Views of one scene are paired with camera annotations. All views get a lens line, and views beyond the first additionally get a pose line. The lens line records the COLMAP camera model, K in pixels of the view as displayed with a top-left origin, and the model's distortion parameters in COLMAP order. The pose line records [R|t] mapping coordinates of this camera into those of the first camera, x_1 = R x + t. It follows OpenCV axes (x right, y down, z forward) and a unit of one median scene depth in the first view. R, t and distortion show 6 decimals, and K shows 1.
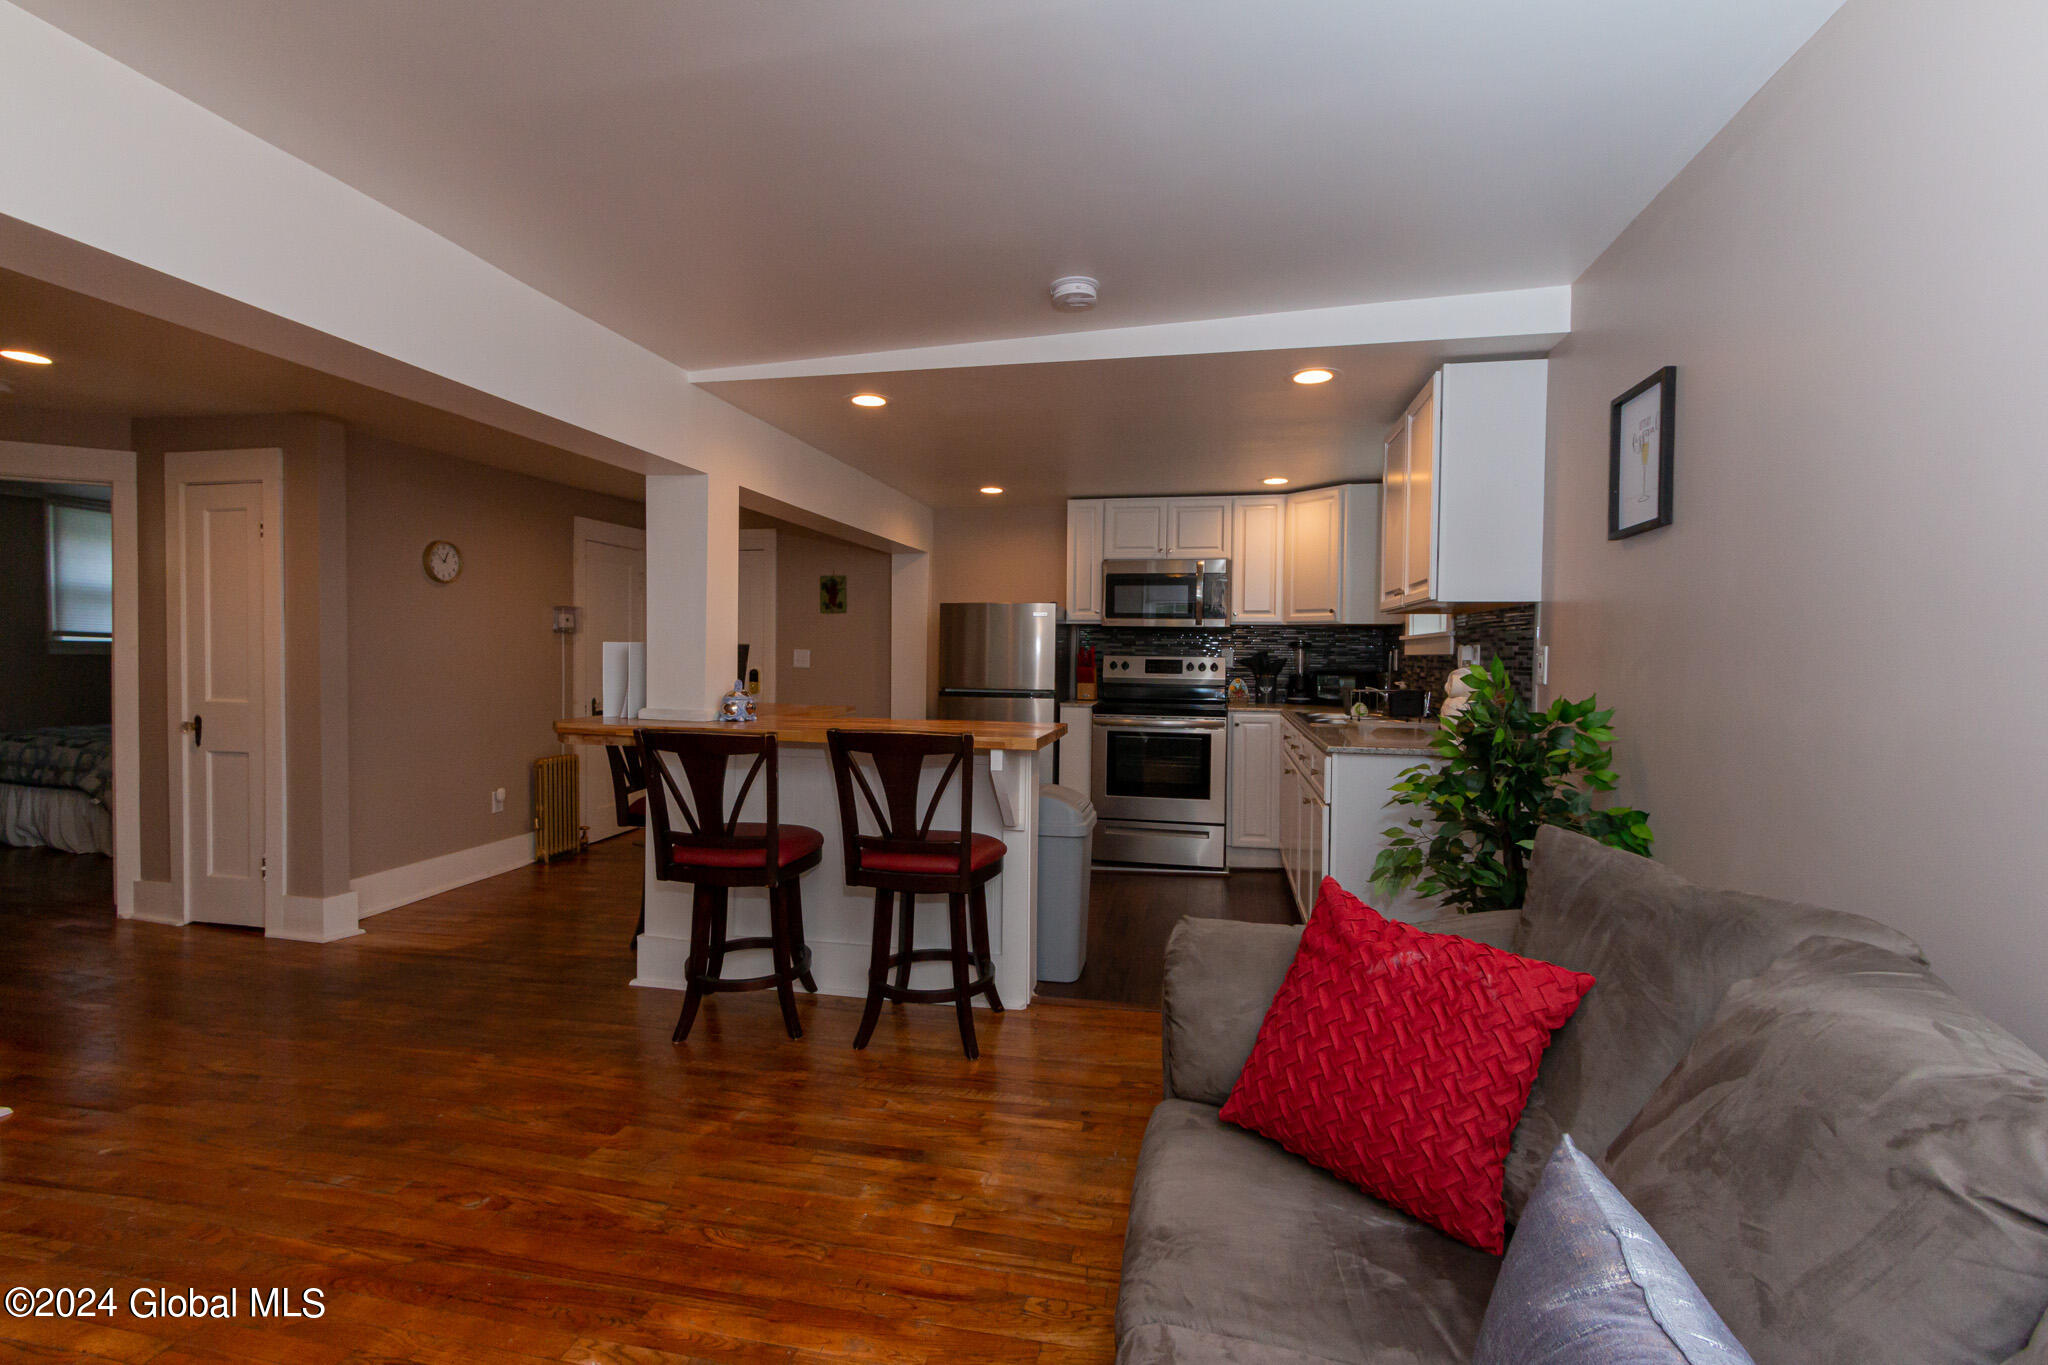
lens RADIAL K [[924.0, 0, 1014.4], [0, 924.0, 673.1], [0, 0, 1]] dist [-0.000008, 0.000099]
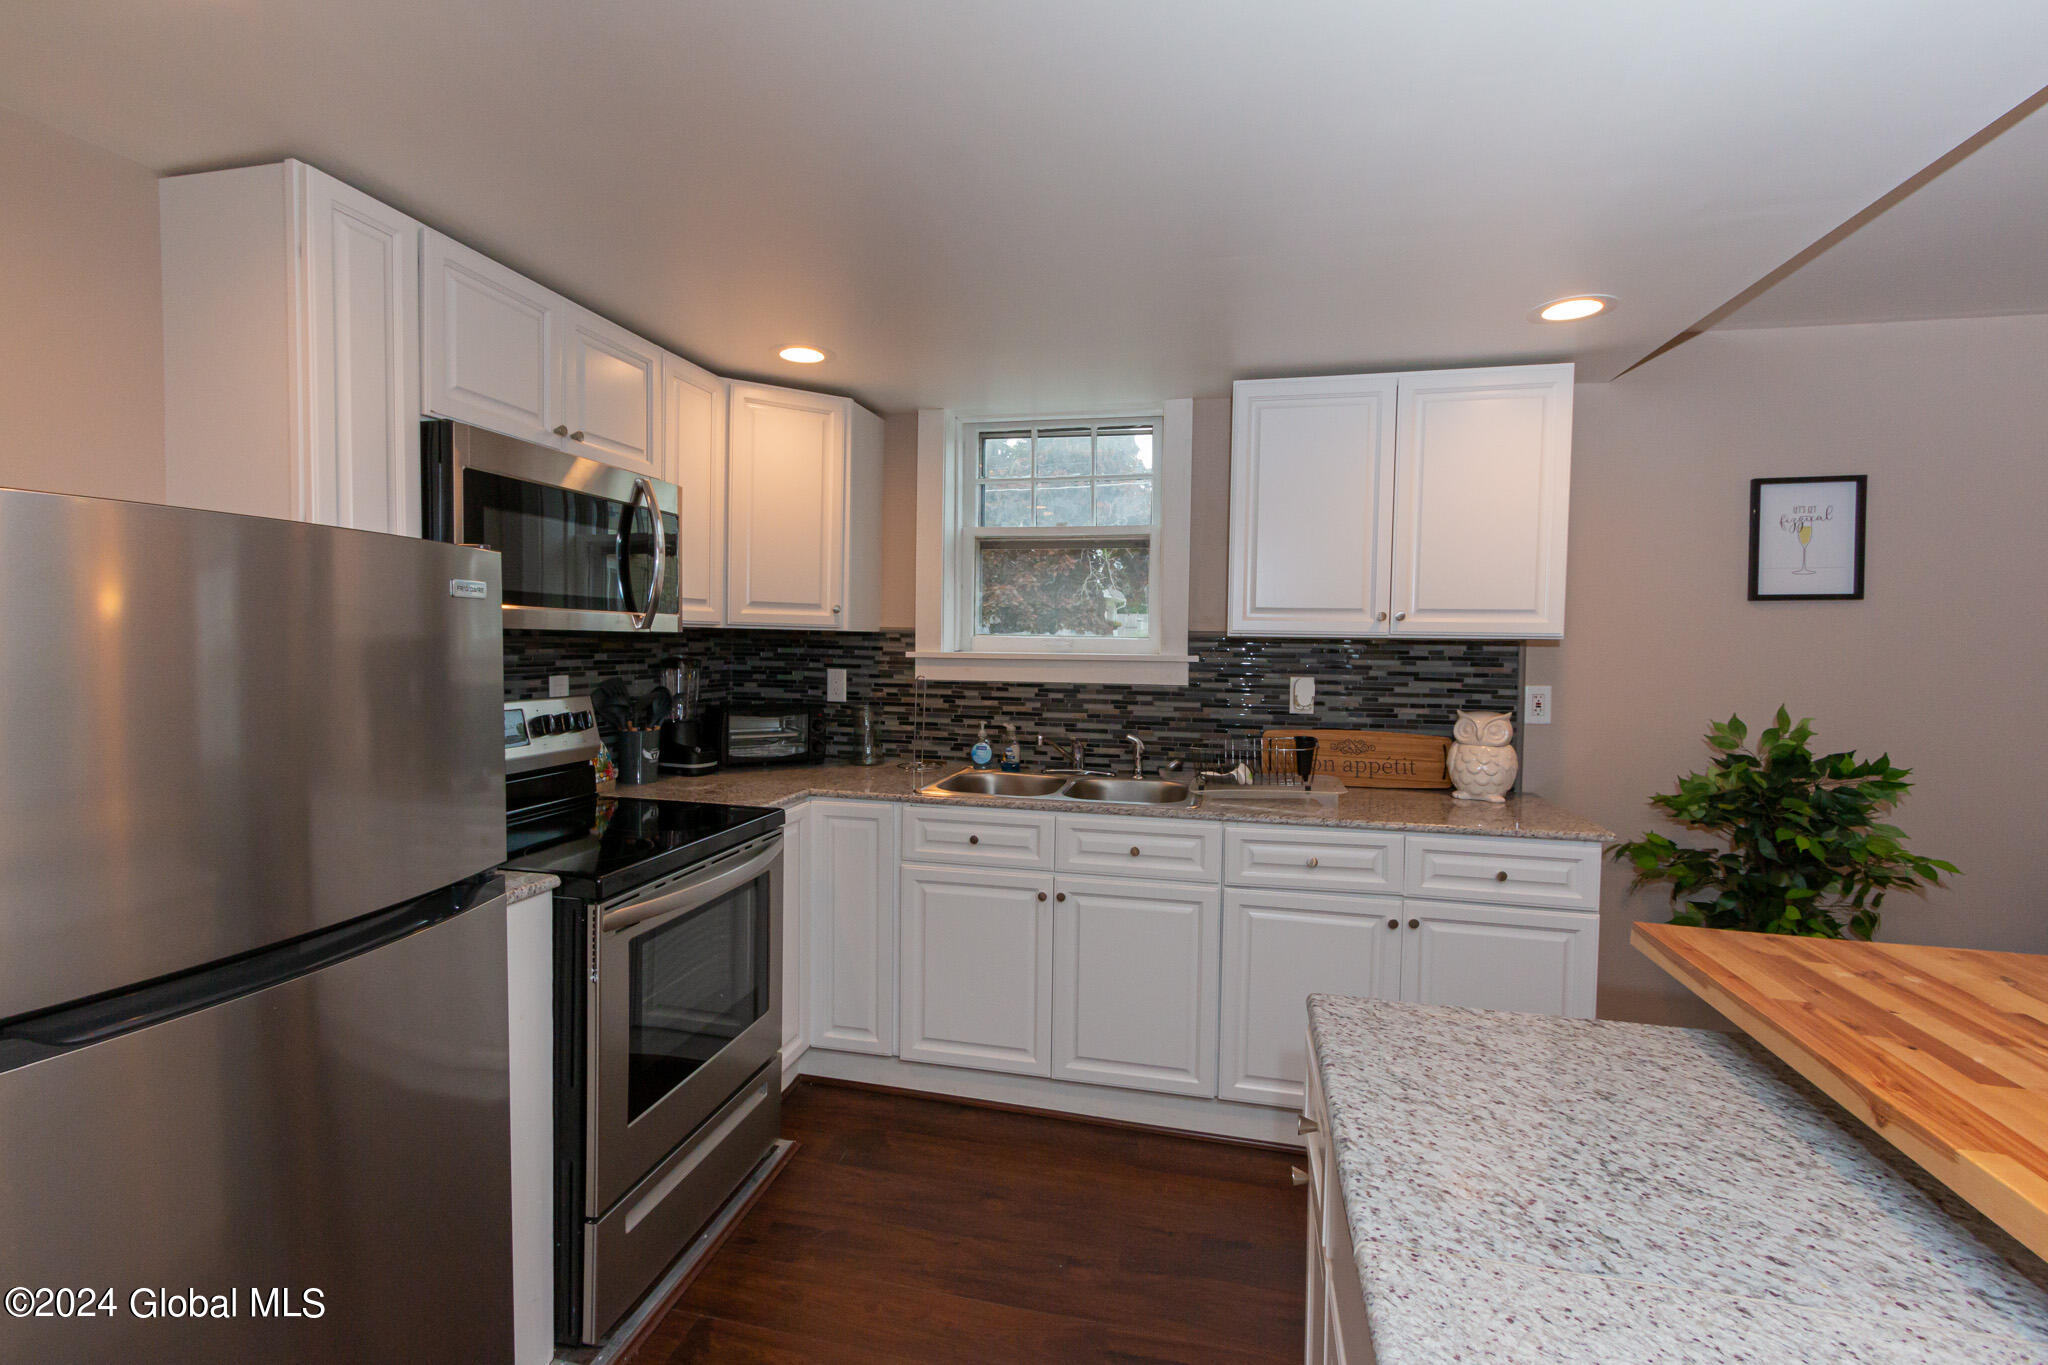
lens RADIAL K [[924.0, 0, 1014.4], [0, 924.0, 673.1], [0, 0, 1]] dist [-0.000008, 0.000099]
pose [[0.016808, -0.046610, 0.998772, -0.348905], [0.007814, 0.998888, 0.046484, -0.076567], [-0.999828, 0.007023, 0.017154, 1.266060]]
